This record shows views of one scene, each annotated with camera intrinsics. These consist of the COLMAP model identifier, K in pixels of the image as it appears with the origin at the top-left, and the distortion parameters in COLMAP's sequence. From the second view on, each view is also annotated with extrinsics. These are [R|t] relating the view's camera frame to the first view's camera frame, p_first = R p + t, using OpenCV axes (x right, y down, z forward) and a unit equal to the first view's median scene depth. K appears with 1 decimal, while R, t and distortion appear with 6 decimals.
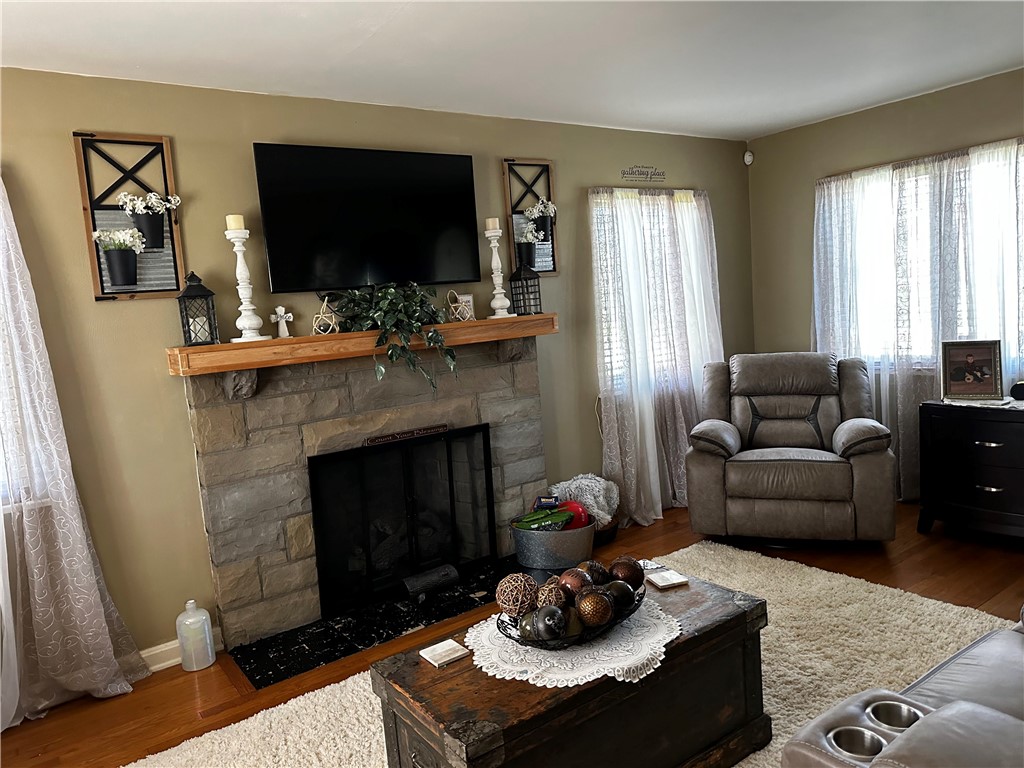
lens RADIAL K [[718.5, 0, 515.3], [0, 718.5, 371.5], [0, 0, 1]] dist [0.069024, -0.068427]
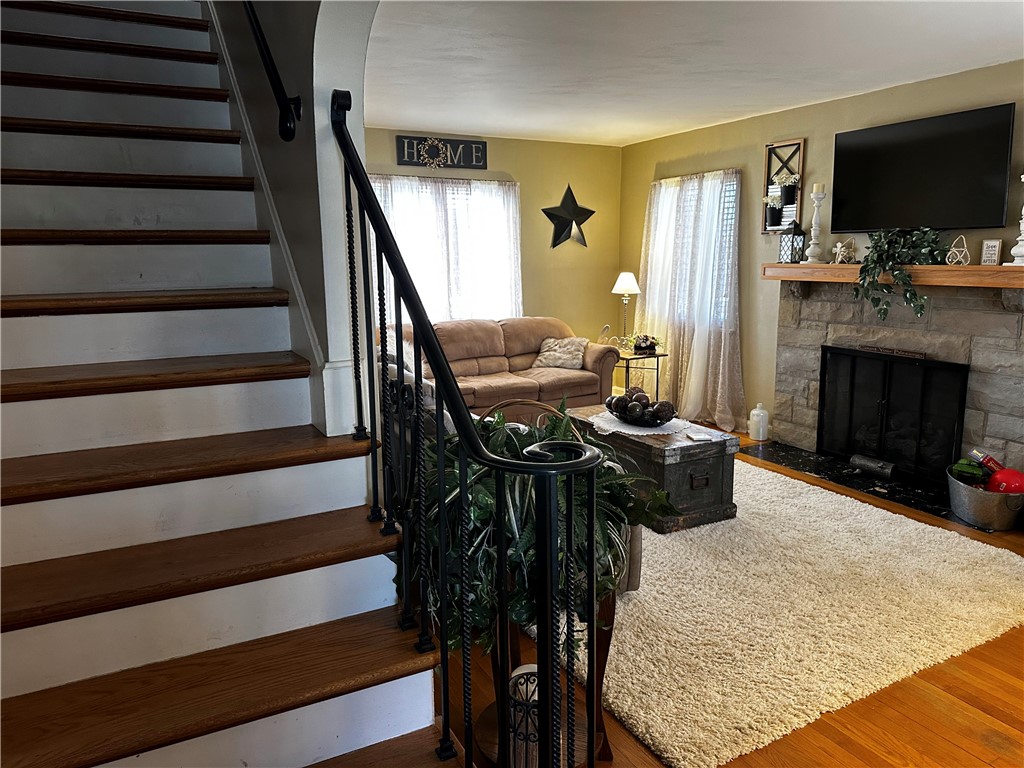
lens RADIAL K [[718.5, 0, 515.3], [0, 718.5, 371.5], [0, 0, 1]] dist [0.069024, -0.068427]
pose [[-0.148750, 0.240387, -0.959212, 1.086277], [-0.076561, 0.964292, 0.253532, -0.138629], [0.985907, 0.111151, -0.125034, 0.483186]]
